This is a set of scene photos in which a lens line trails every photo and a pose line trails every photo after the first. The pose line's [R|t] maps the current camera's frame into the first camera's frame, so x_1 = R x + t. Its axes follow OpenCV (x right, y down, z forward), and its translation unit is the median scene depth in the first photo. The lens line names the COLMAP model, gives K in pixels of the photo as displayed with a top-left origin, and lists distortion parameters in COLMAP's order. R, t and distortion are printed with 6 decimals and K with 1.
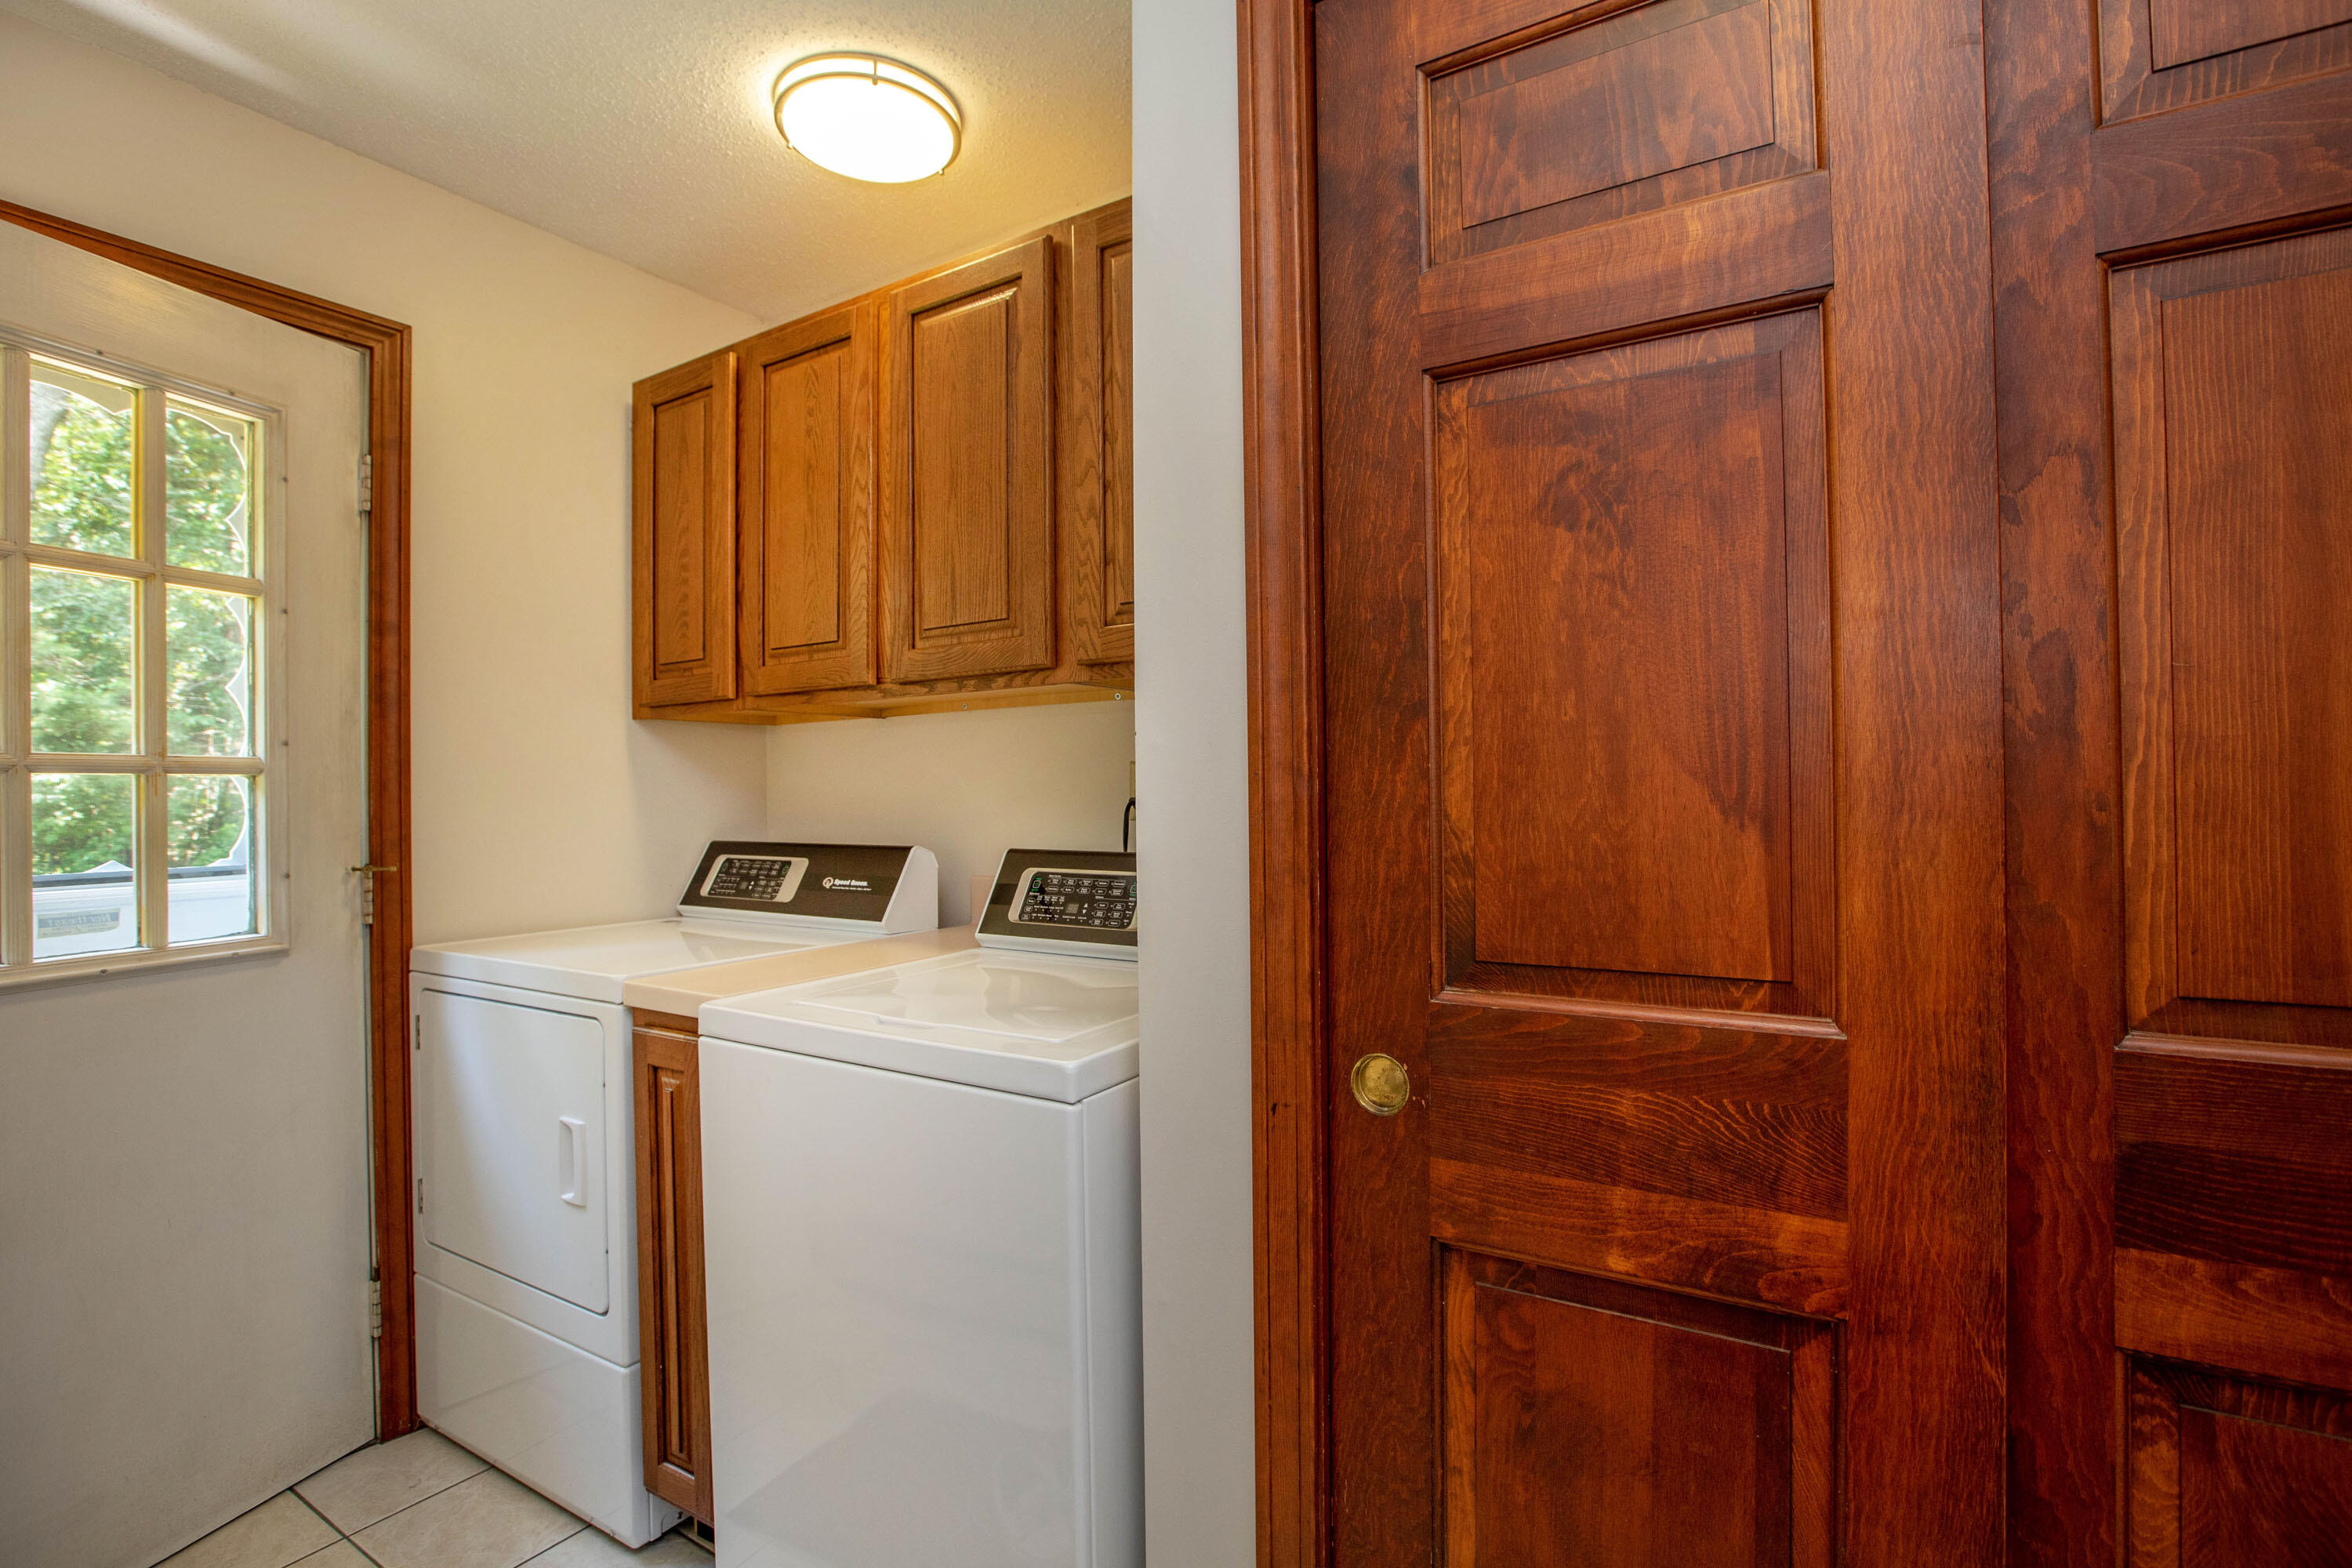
lens RADIAL K [[1093.2, 0, 1169.2], [0, 1093.2, 786.6], [0, 0, 1]] dist [-0.003499, -0.000124]
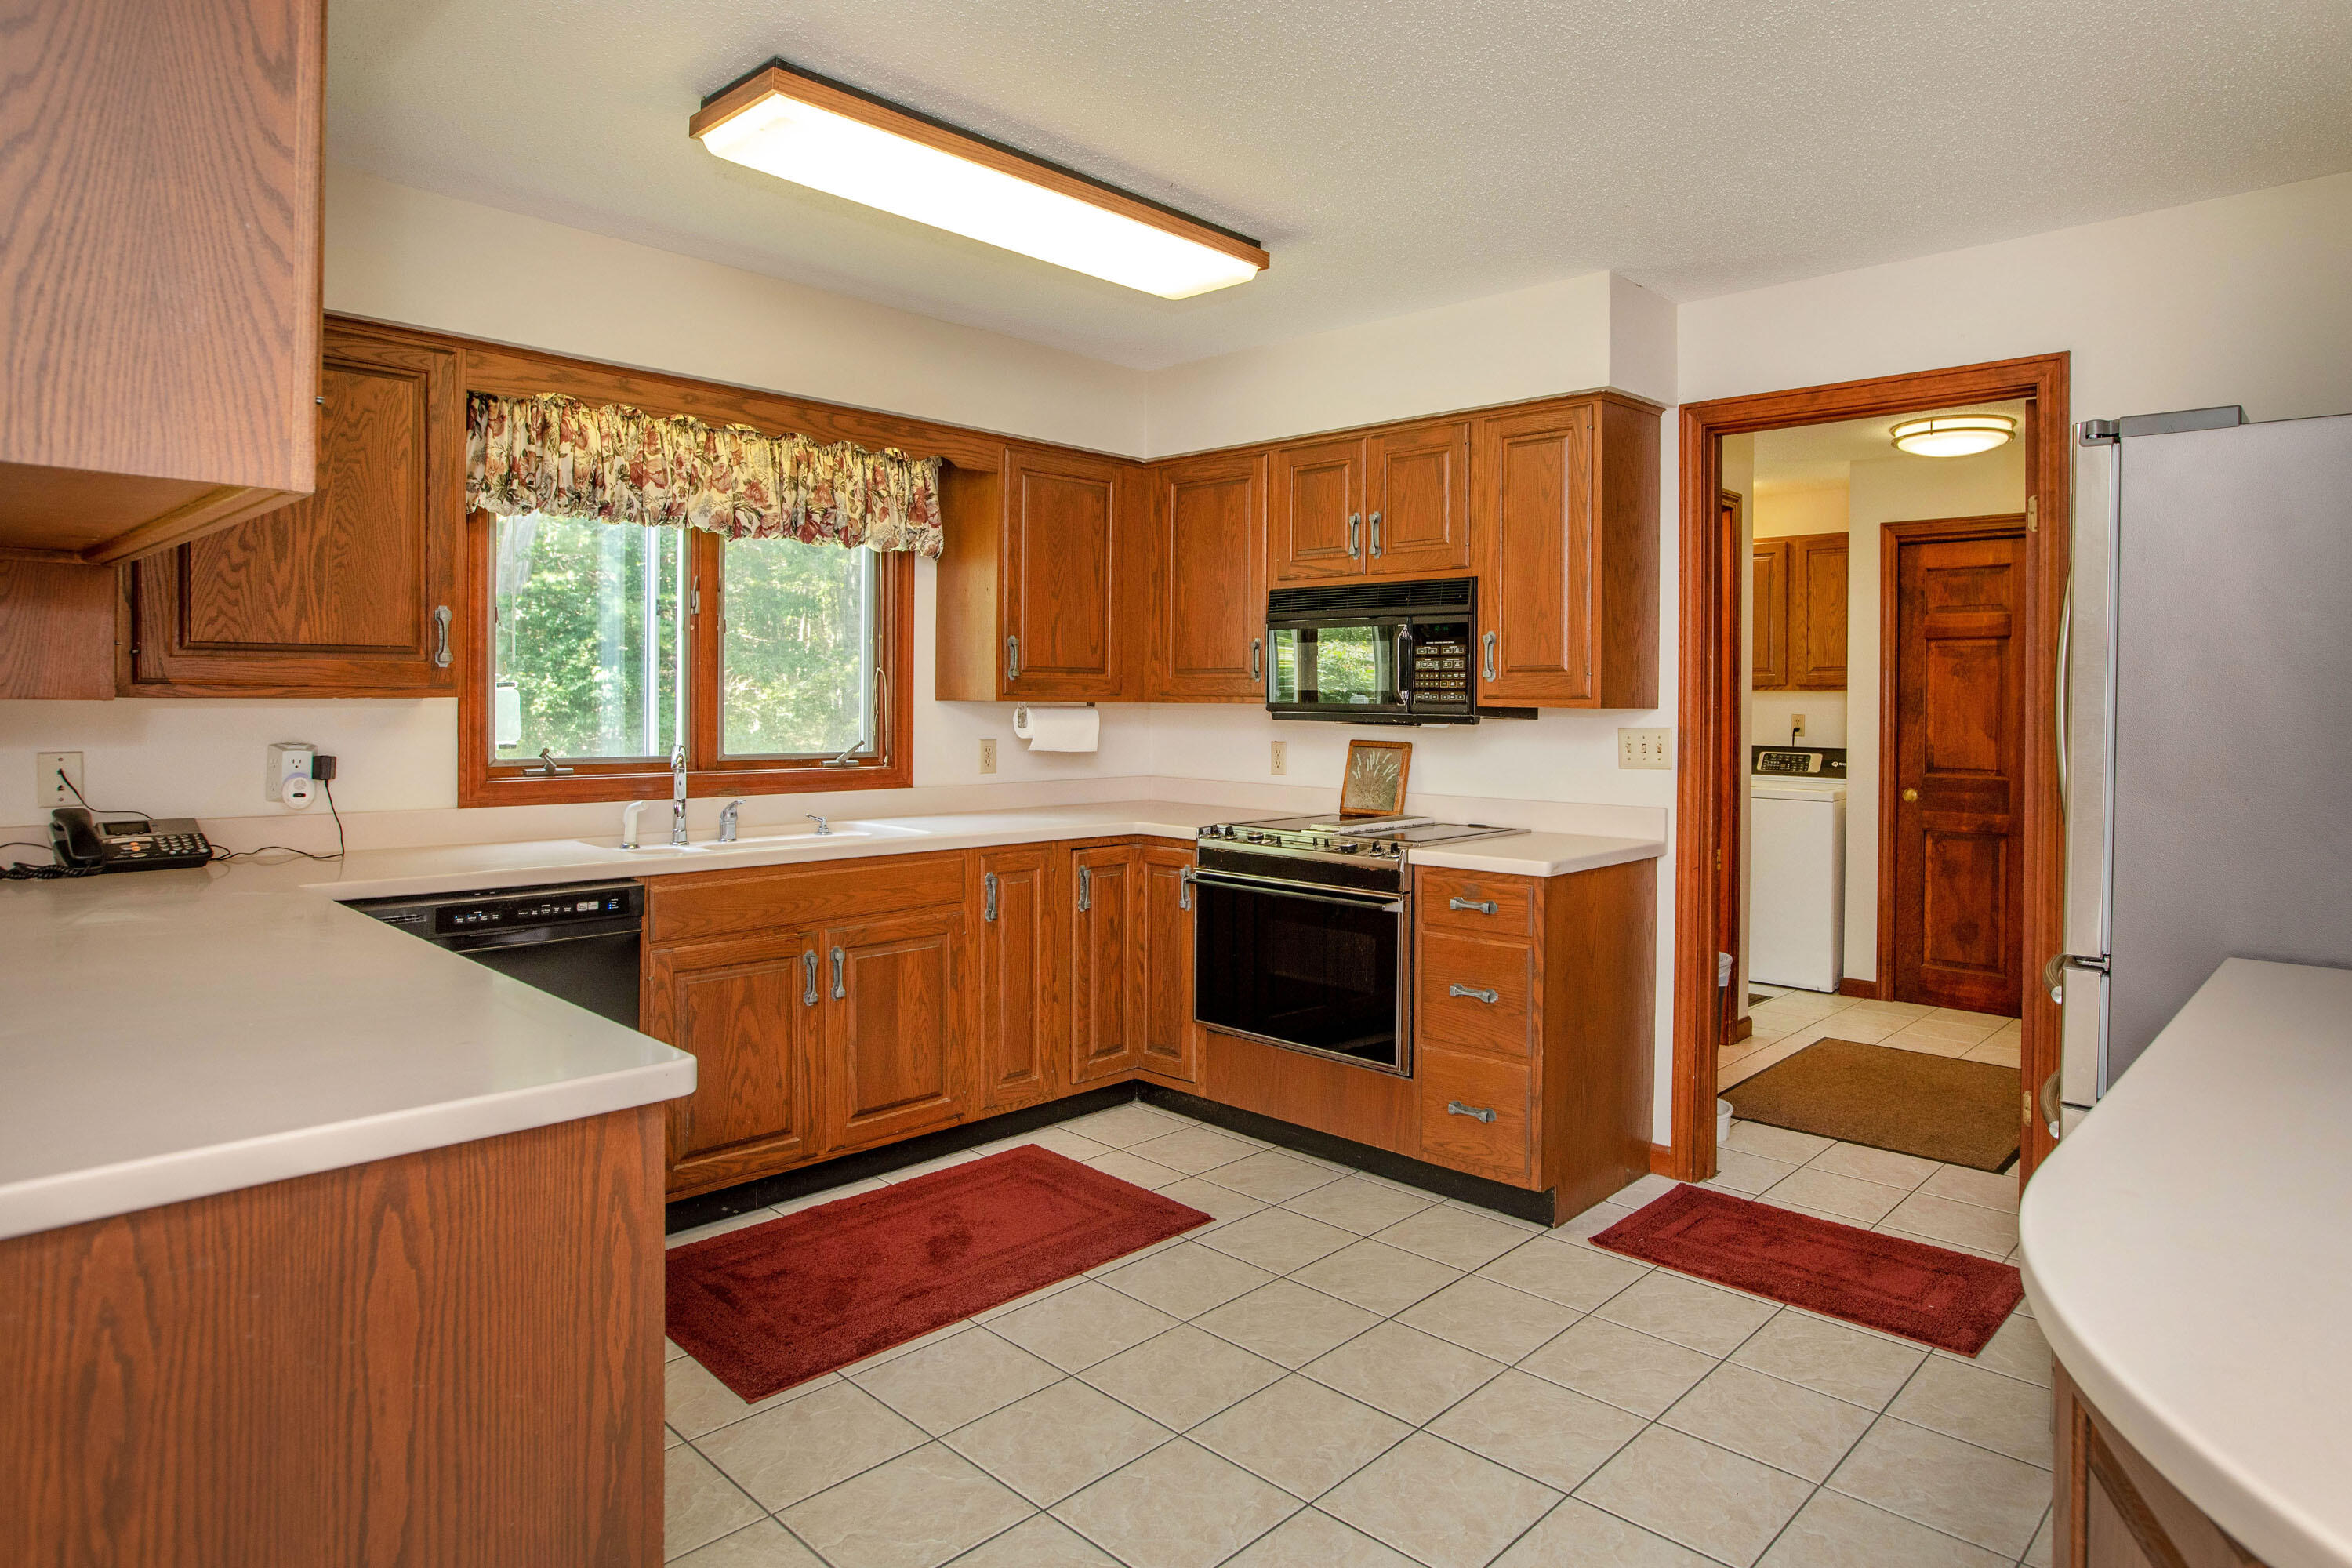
lens RADIAL K [[1344.0, 0, 1268.8], [0, 1344.0, 701.8], [0, 0, 1]] dist [-0.002627, -0.000043]
pose [[0.983490, 0.021409, -0.179690, -1.477408], [-0.020973, 0.999771, 0.004326, -0.084784], [0.179742, -0.000486, 0.983714, -5.113250]]
